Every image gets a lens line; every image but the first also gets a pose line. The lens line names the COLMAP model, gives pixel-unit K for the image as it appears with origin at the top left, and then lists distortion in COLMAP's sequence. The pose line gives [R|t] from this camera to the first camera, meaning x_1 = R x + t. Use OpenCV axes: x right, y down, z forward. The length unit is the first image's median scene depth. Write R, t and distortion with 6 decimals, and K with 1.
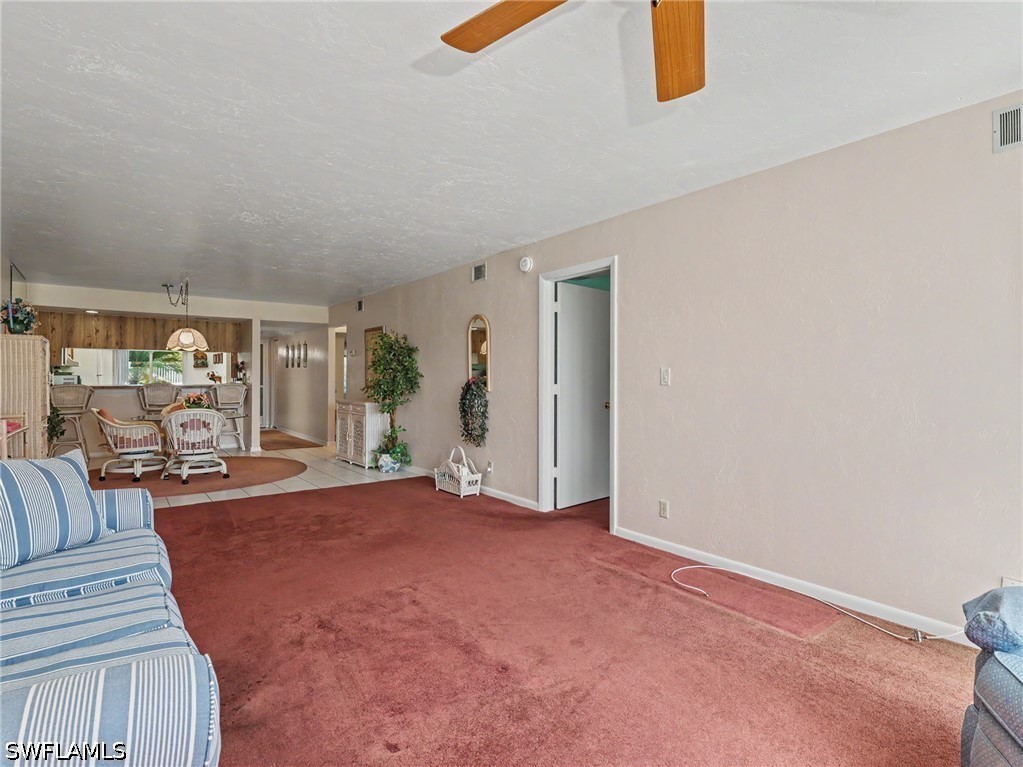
lens RADIAL K [[527.7, 0, 518.3], [0, 527.7, 375.5], [0, 0, 1]] dist [-0.000685, 0.002215]
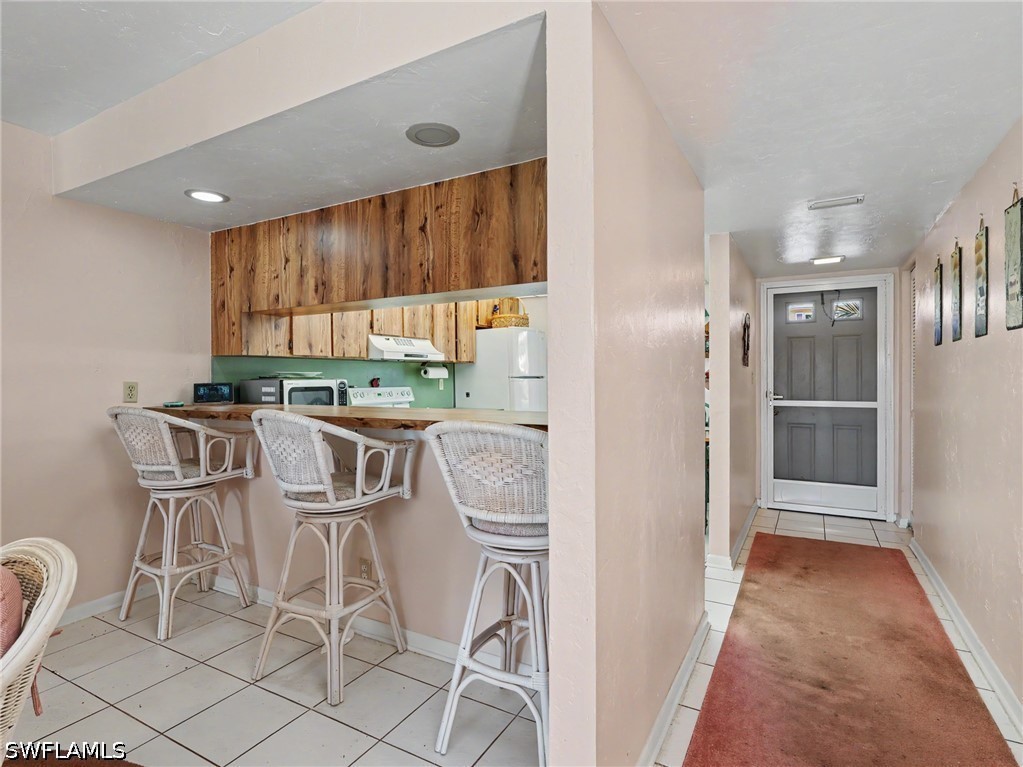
lens RADIAL K [[527.7, 0, 512.2], [0, 527.7, 382.2], [0, 0, 1]] dist [-0.000685, 0.002215]
pose [[0.404592, 0.004833, -0.914485, -0.547563], [0.006223, 0.999948, 0.008038, -0.000856], [0.914476, -0.008943, 0.404541, 1.380693]]
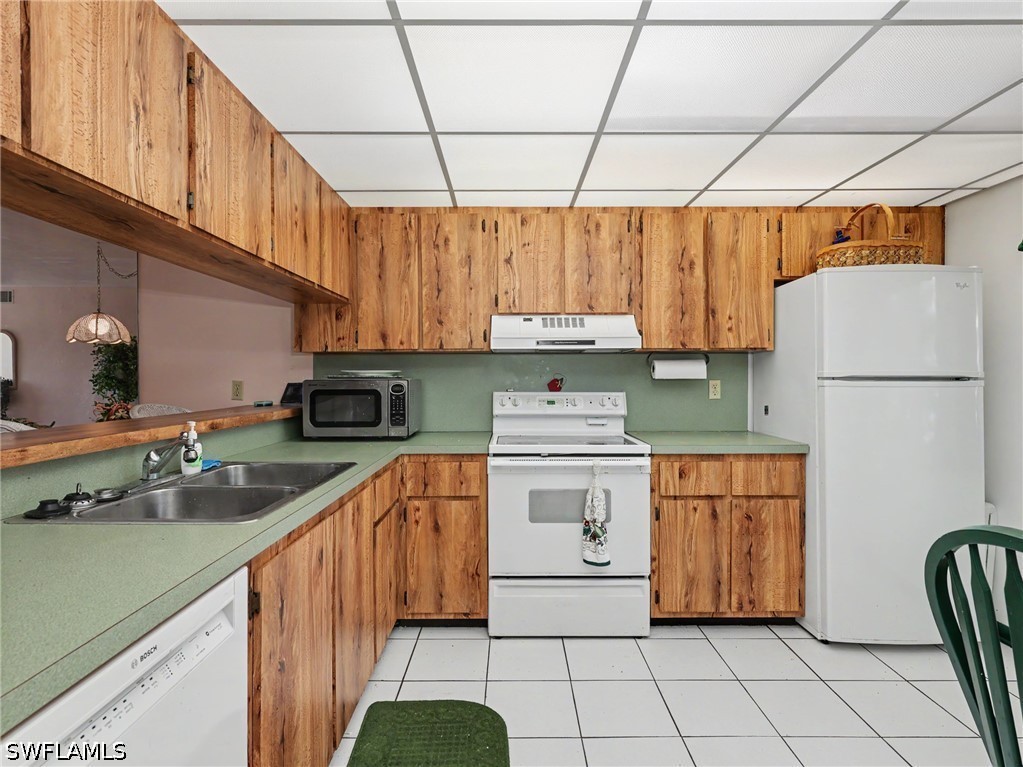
lens RADIAL K [[527.7, 0, 507.0], [0, 527.7, 378.9], [0, 0, 1]] dist [-0.000685, 0.002215]
pose [[-0.604852, 0.004806, -0.796323, -0.907501], [-0.000330, 0.999980, 0.006286, -0.004528], [0.796338, 0.004065, -0.604839, 1.819141]]
